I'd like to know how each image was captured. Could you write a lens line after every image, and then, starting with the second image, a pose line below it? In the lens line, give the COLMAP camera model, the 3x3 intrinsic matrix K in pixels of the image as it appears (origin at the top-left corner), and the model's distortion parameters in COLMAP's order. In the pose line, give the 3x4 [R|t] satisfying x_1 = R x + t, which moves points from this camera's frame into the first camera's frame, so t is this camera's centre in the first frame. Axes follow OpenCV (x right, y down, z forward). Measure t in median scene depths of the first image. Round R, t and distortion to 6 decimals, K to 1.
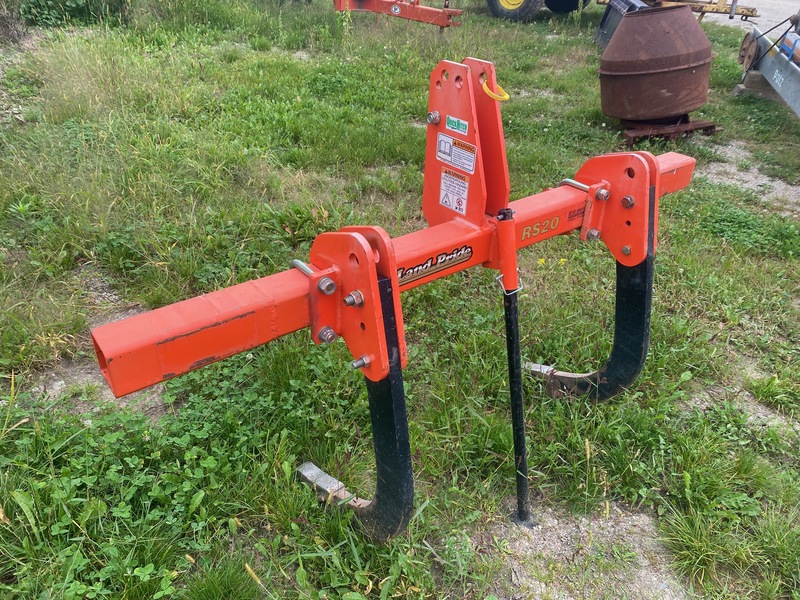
lens RADIAL K [[613.2, 0, 400.0], [0, 613.2, 300.0], [0, 0, 1]] dist [0.035383, -0.042068]
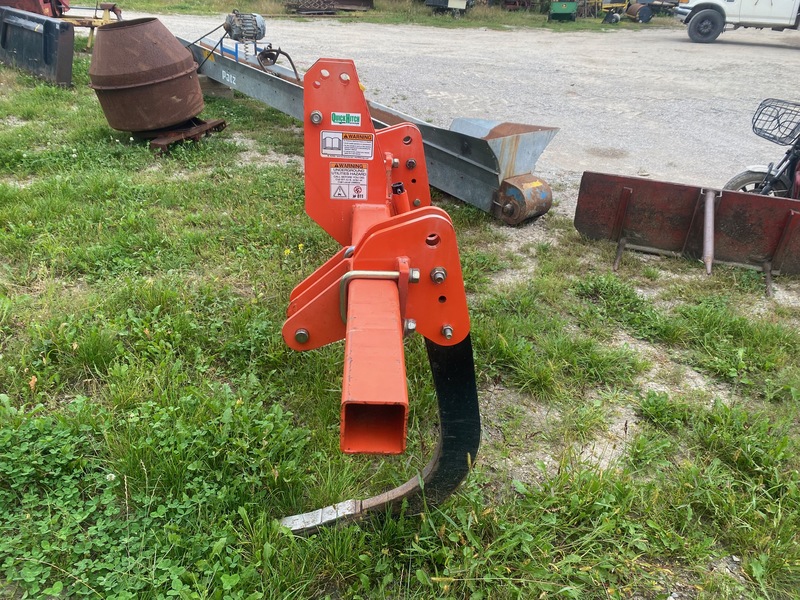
lens RADIAL K [[602.2, 0, 396.0], [0, 602.2, 304.9], [0, 0, 1]] dist [0.010389, -0.008063]
pose [[0.593357, -0.373930, 0.712813, -0.685776], [0.378953, 0.911042, 0.162471, -0.119753], [-0.710156, 0.173719, 0.682276, 0.260934]]
